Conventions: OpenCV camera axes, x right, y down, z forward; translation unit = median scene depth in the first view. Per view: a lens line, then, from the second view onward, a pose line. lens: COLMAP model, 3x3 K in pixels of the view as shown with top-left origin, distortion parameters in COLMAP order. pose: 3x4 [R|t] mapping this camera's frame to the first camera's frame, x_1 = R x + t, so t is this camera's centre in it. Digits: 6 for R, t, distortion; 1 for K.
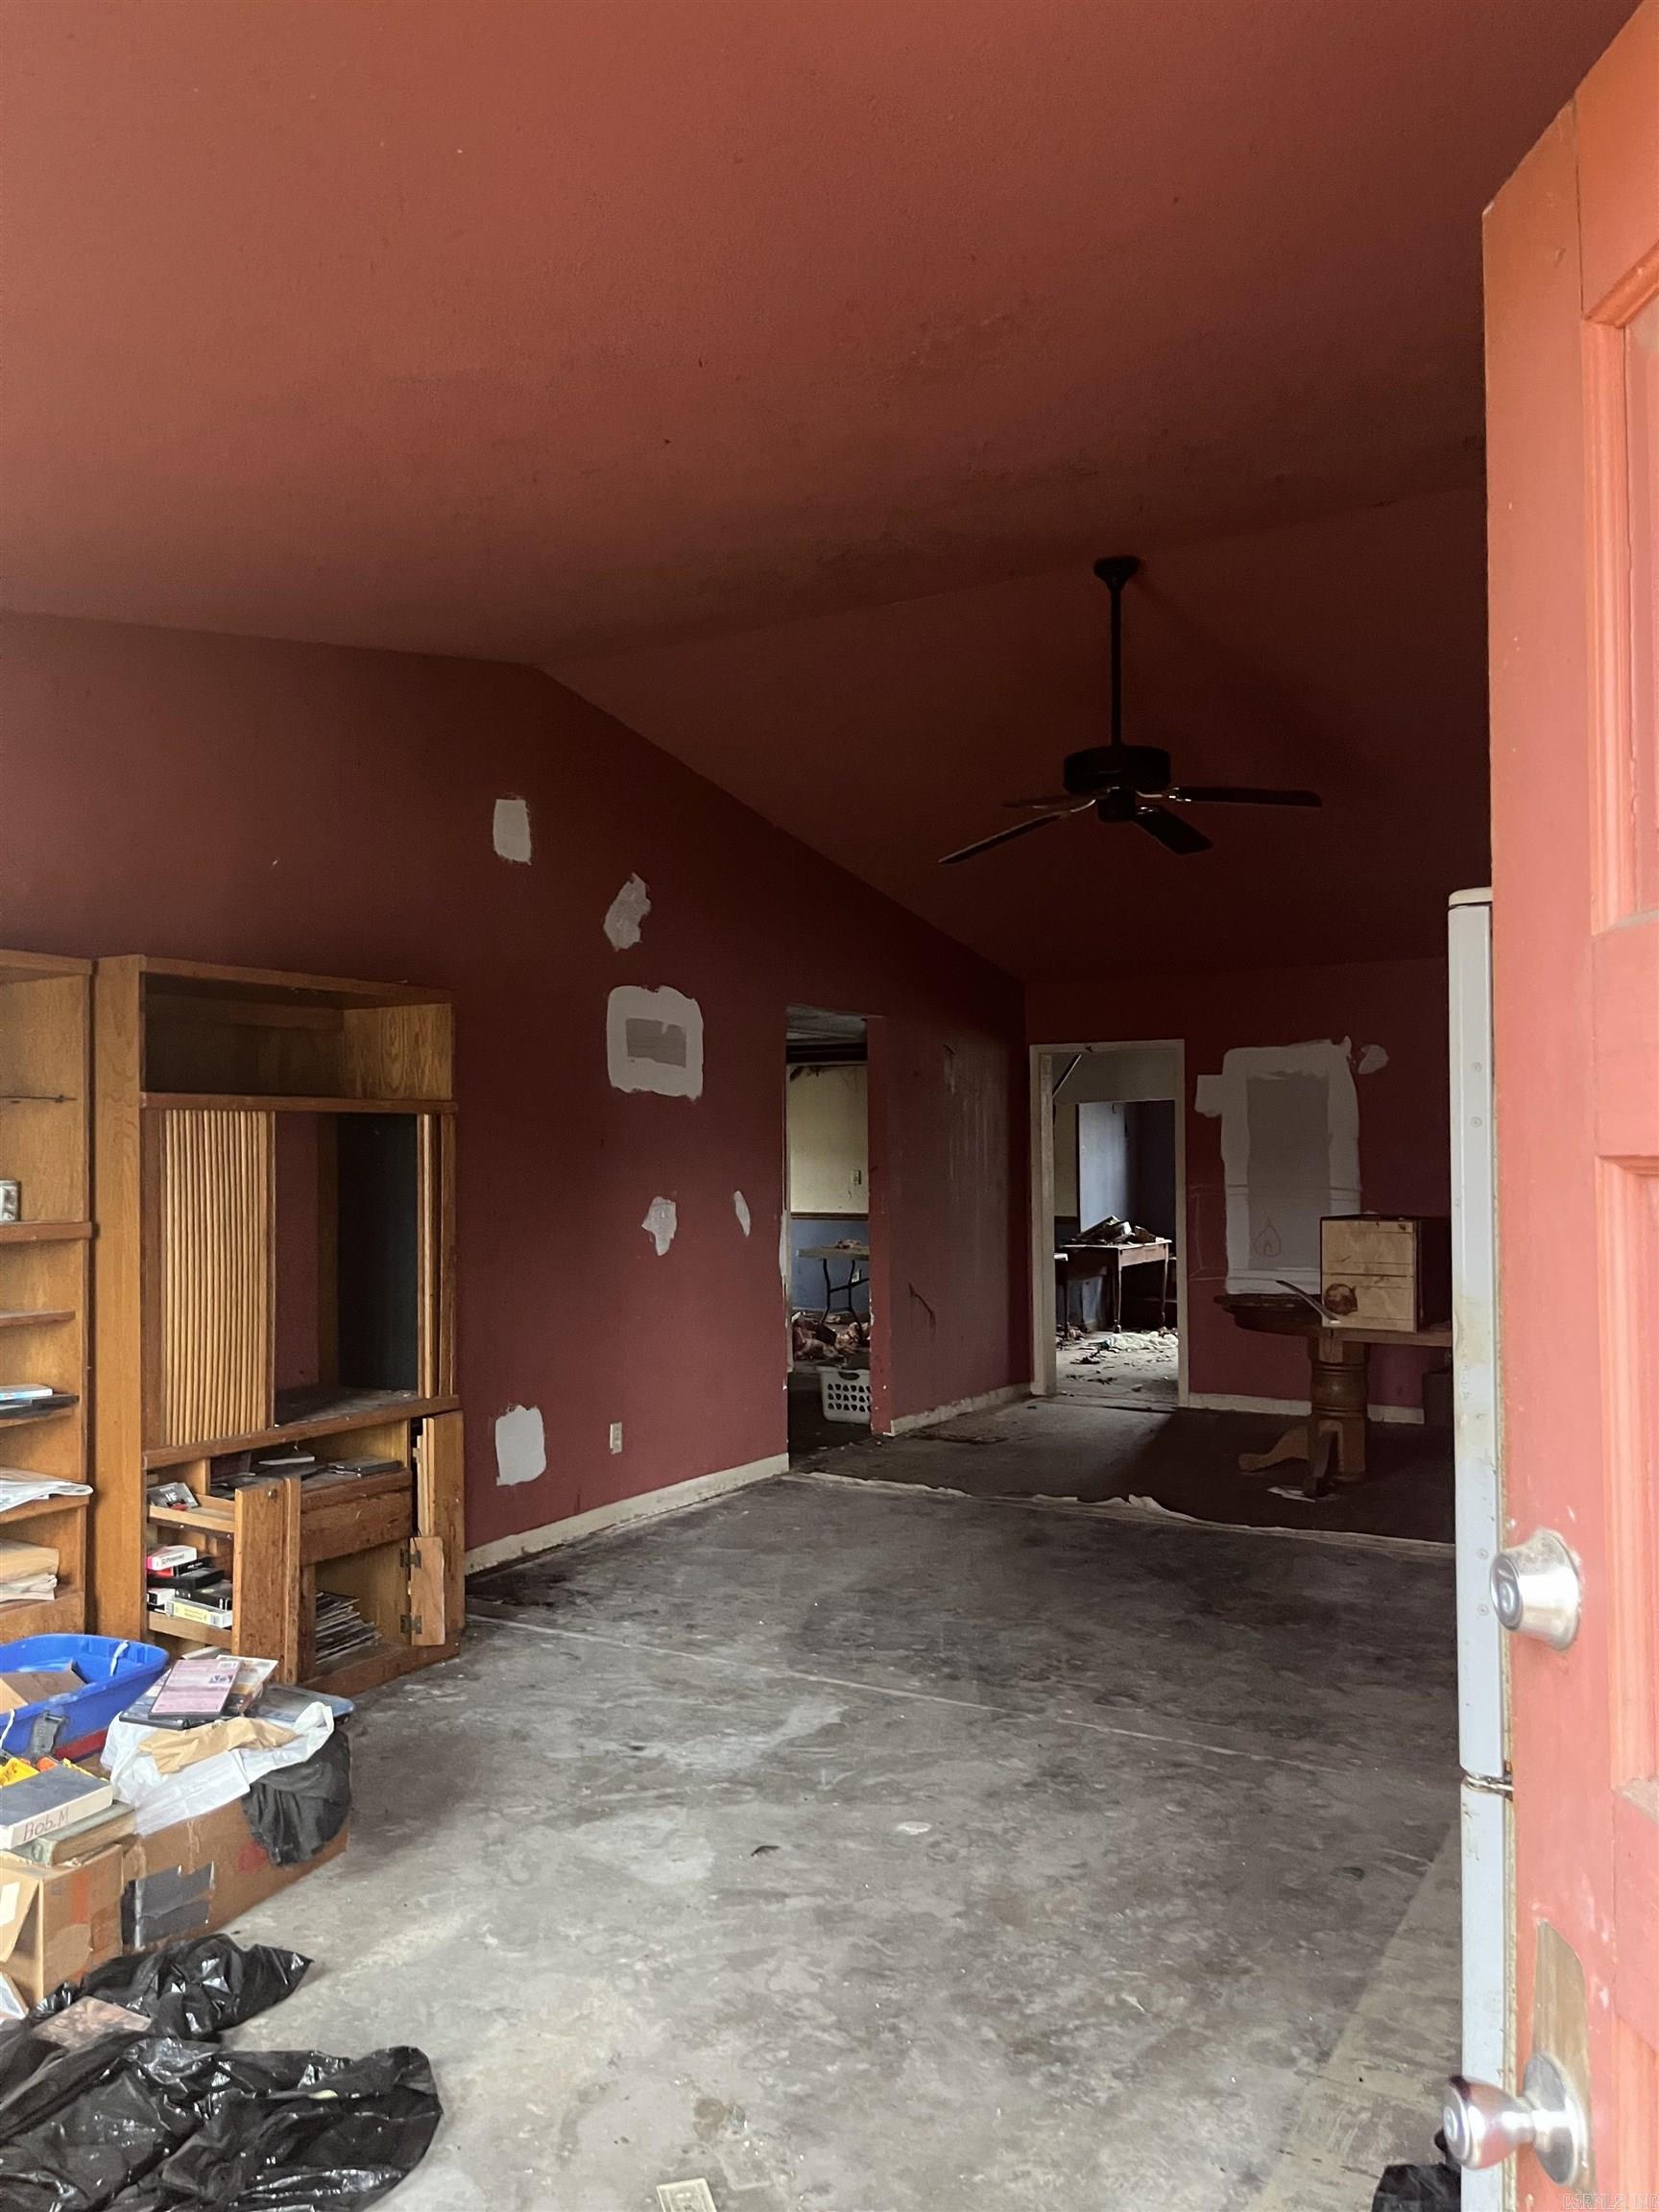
lens RADIAL K [[1676.0, 0, 829.5], [0, 1676.0, 1106.0], [0, 0, 1]] dist [0.070423, -0.000104]
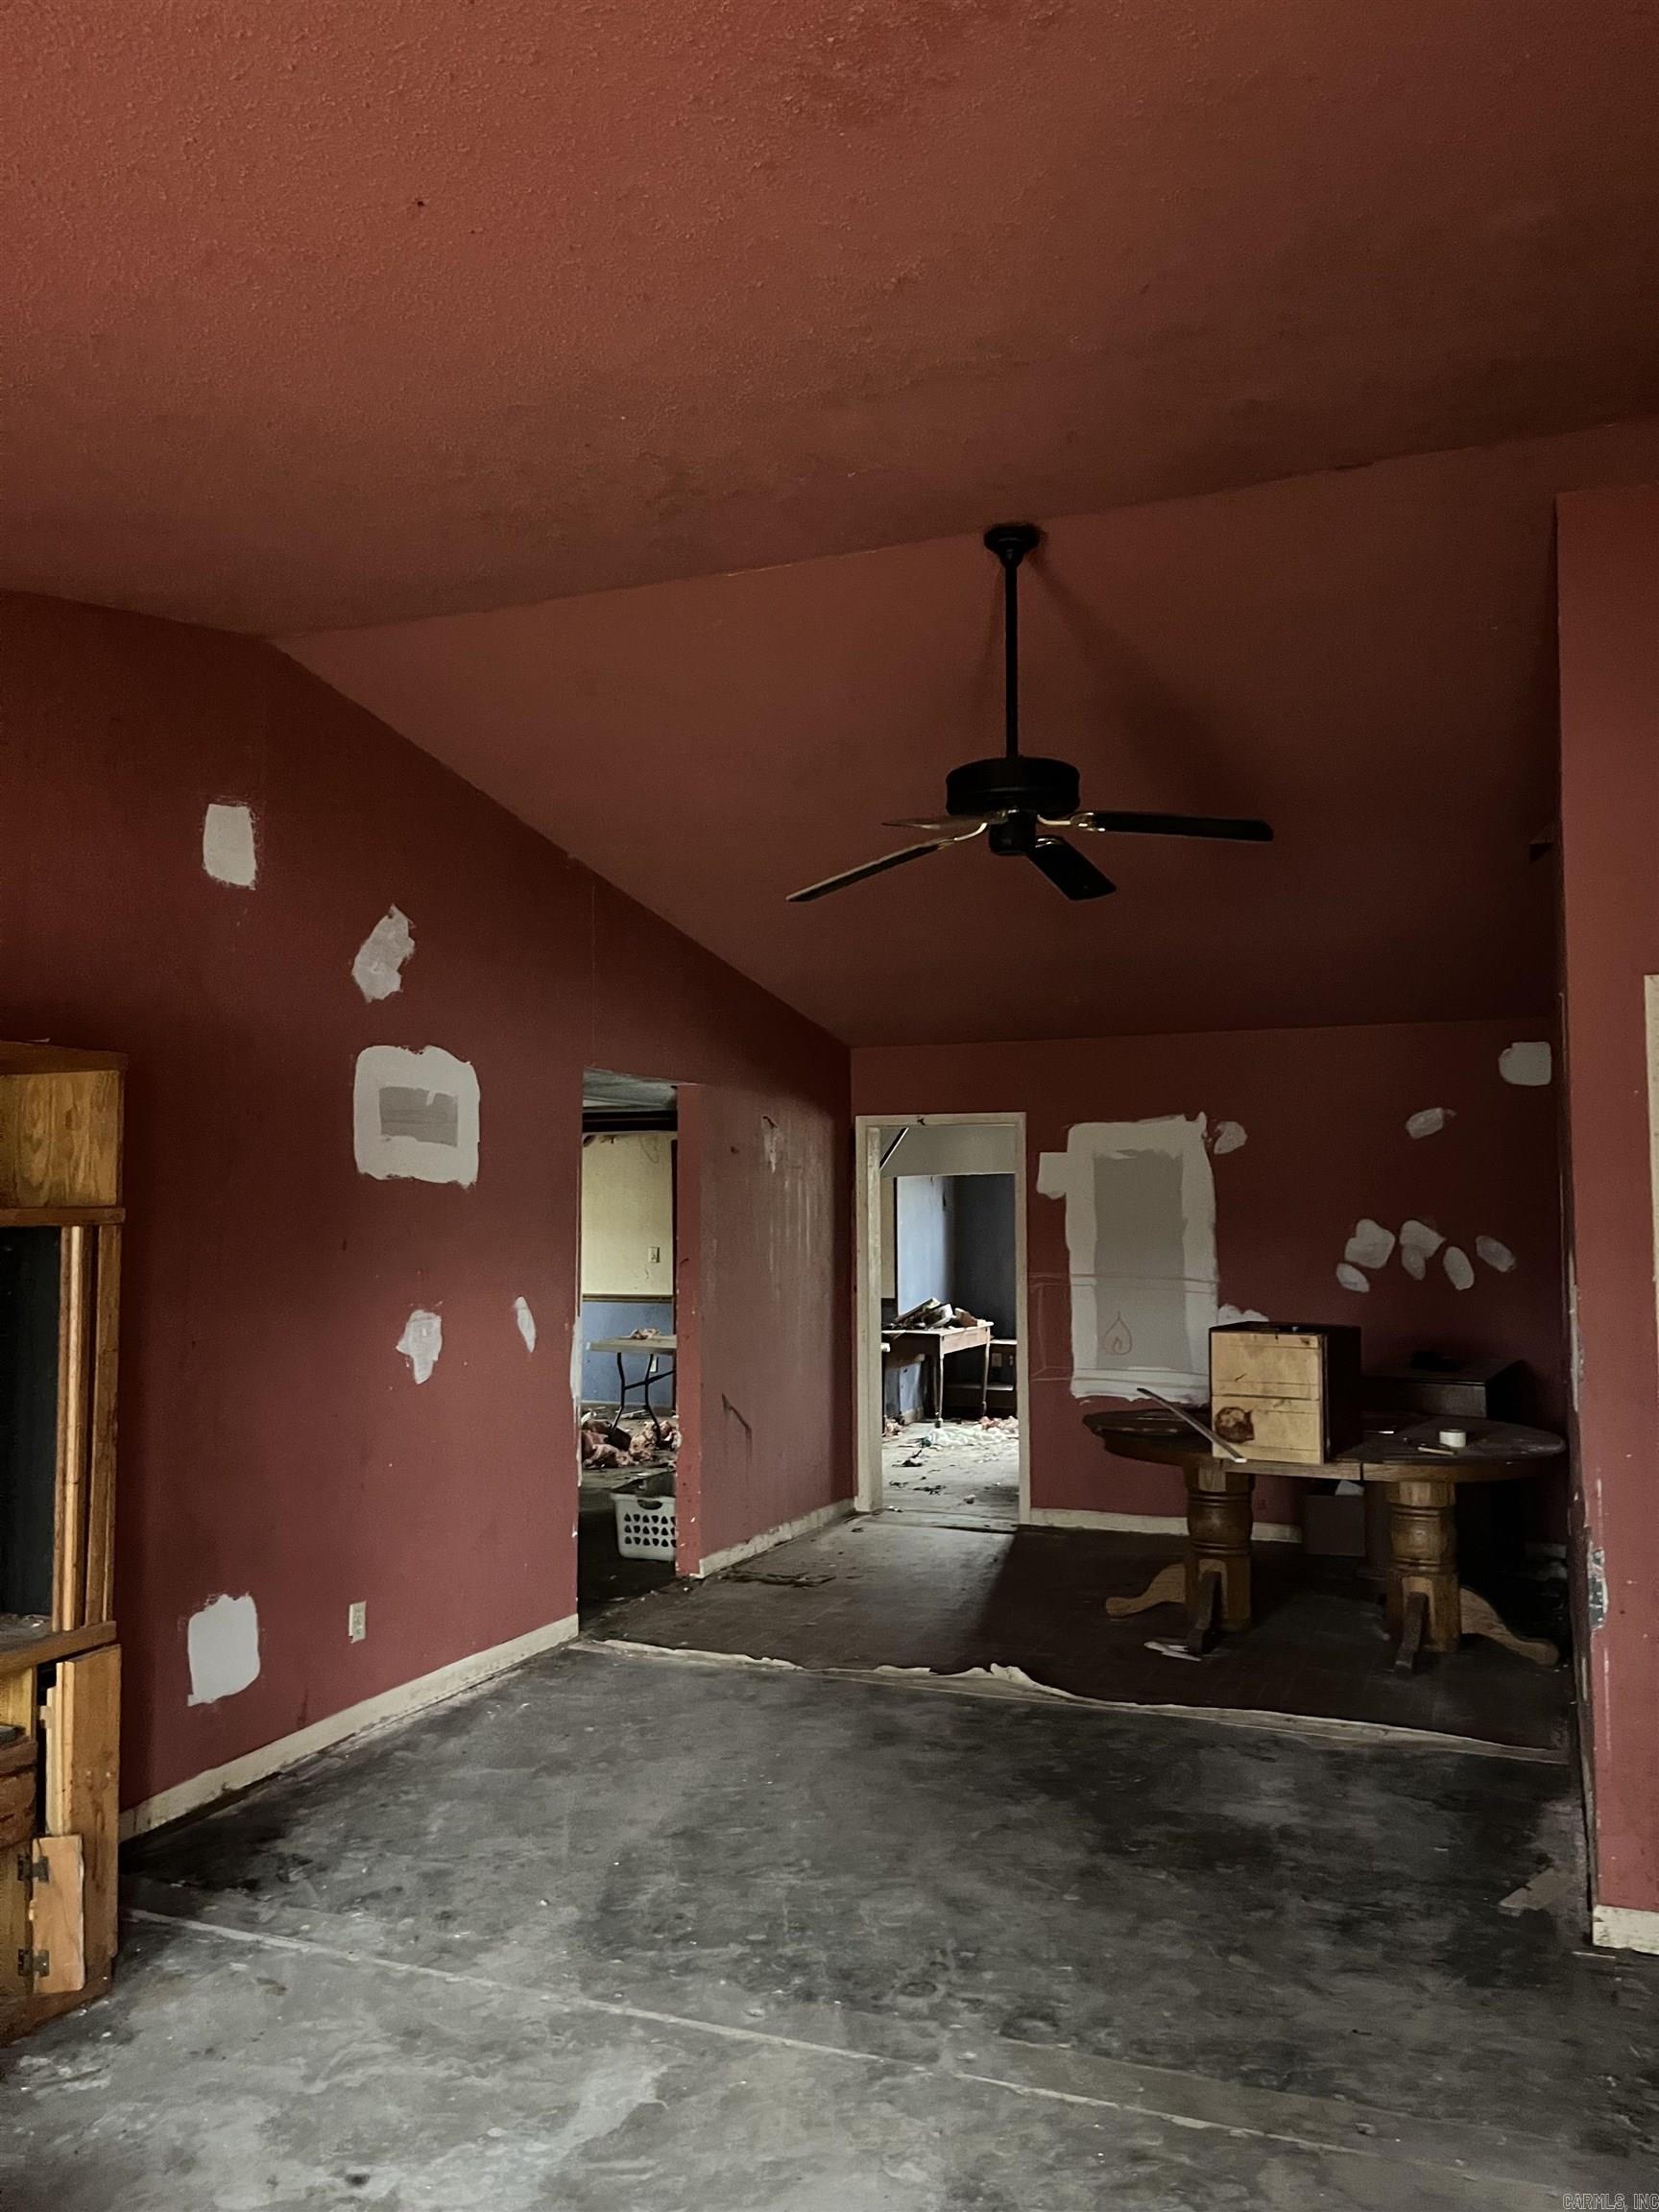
lens RADIAL K [[1675.3, 0, 855.4], [0, 1675.3, 1111.1], [0, 0, 1]] dist [0.047282, -0.062753]
pose [[0.989972, 0.011523, 0.140793, -0.011614], [-0.007228, 0.999494, -0.030979, -0.020219], [-0.141079, 0.029651, 0.989554, 0.207770]]
